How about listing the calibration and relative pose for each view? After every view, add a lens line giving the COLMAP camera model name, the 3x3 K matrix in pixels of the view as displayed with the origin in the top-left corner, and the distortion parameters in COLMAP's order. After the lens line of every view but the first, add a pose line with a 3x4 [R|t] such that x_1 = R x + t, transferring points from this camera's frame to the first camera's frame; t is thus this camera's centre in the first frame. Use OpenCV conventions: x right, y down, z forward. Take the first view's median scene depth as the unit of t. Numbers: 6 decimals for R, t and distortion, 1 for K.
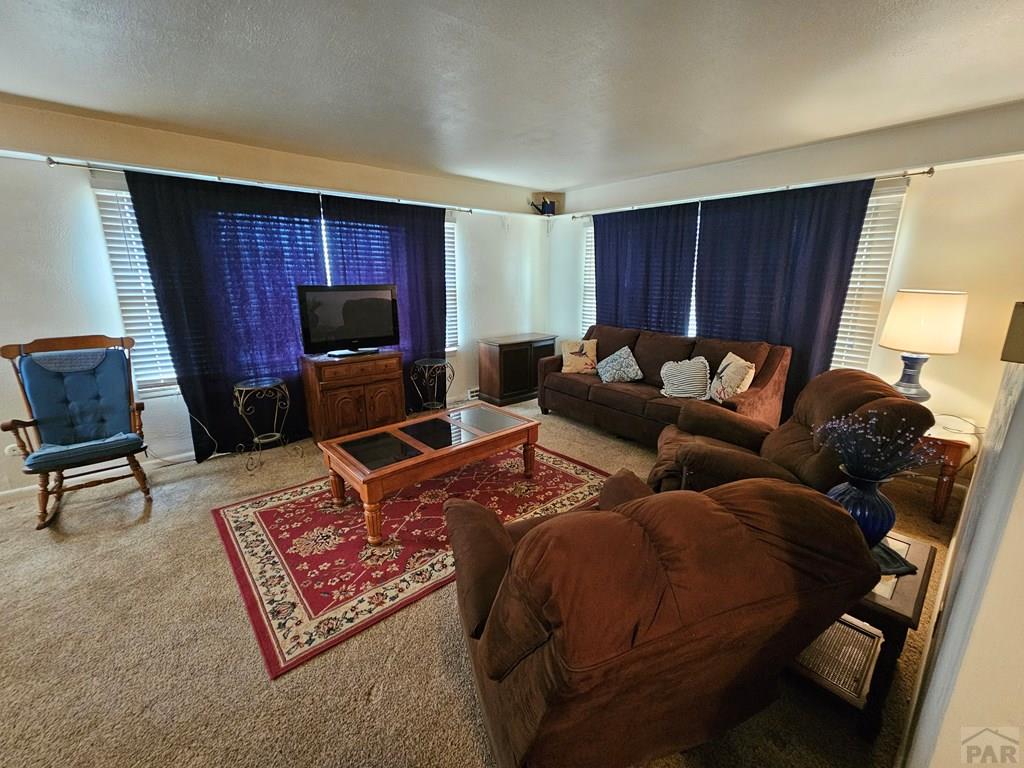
lens RADIAL K [[420.2, 0, 511.1], [0, 420.2, 377.6], [0, 0, 1]] dist [-0.001528, 0.000302]
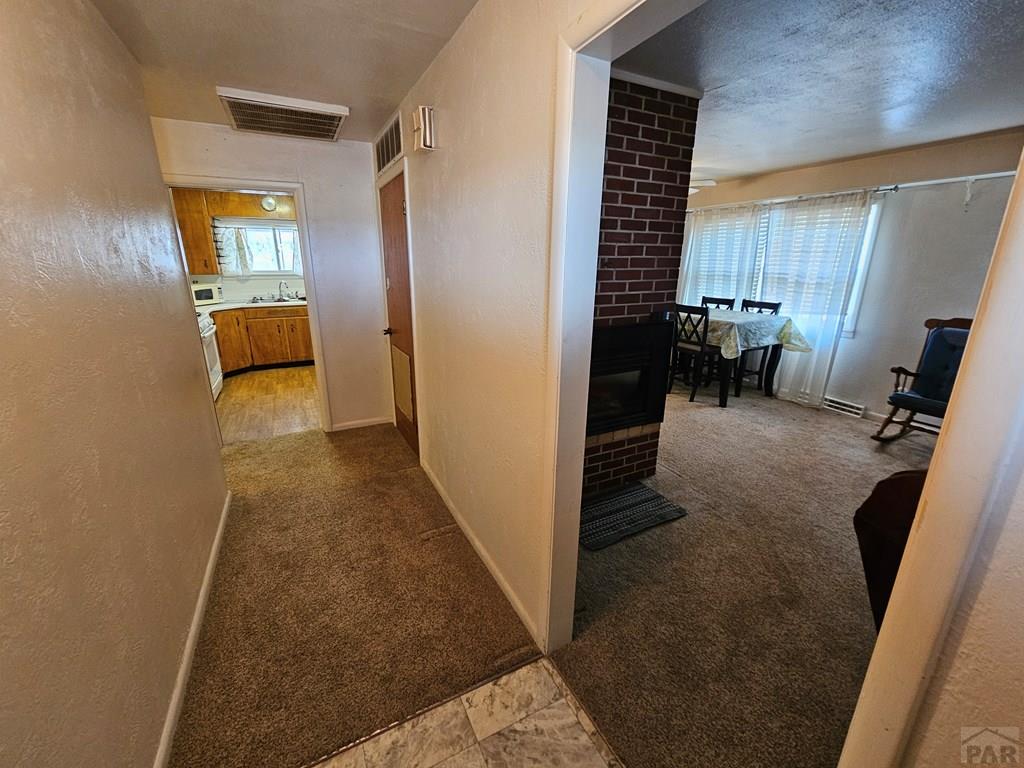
lens RADIAL K [[420.2, 0, 511.6], [0, 420.2, 382.8], [0, 0, 1]] dist [-0.001528, 0.000302]
pose [[-0.232416, 0.266143, -0.935495, 0.452318], [-0.238364, 0.916915, 0.320077, 0.004356], [0.942956, 0.297379, -0.149667, -0.046811]]
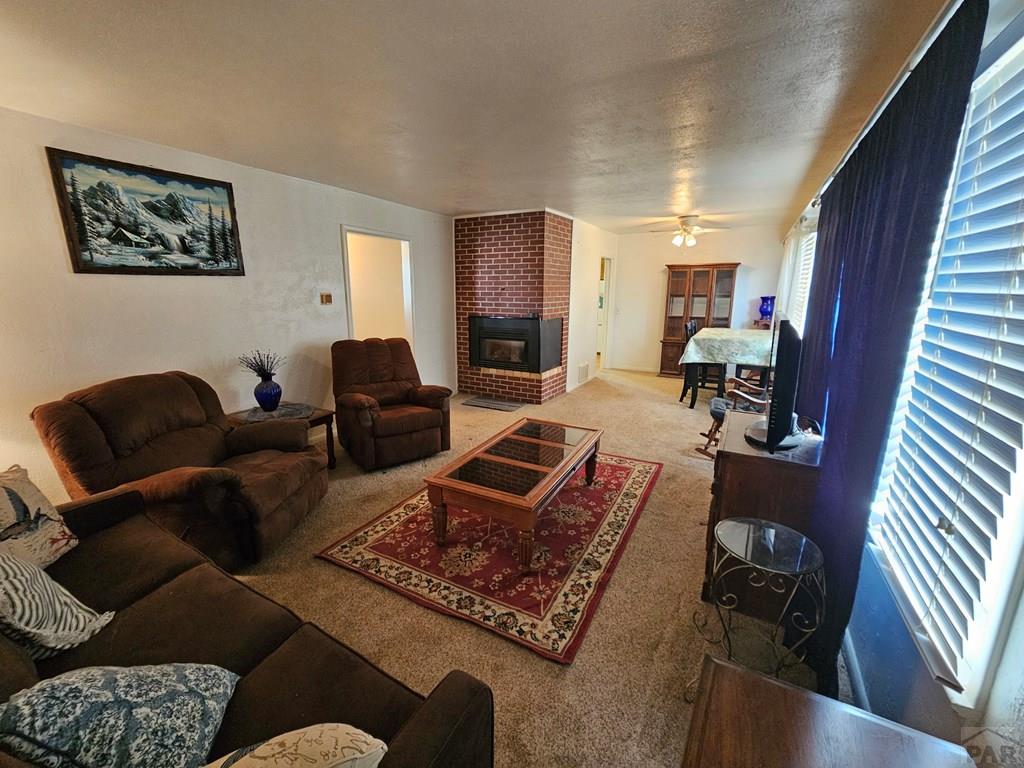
lens RADIAL K [[420.2, 0, 509.4], [0, 420.2, 382.7], [0, 0, 1]] dist [-0.001528, 0.000302]
pose [[-0.938603, 0.069618, -0.337903, 0.191853], [-0.088085, 0.898609, 0.429817, -0.449354], [0.333565, 0.433192, -0.837304, 1.803081]]
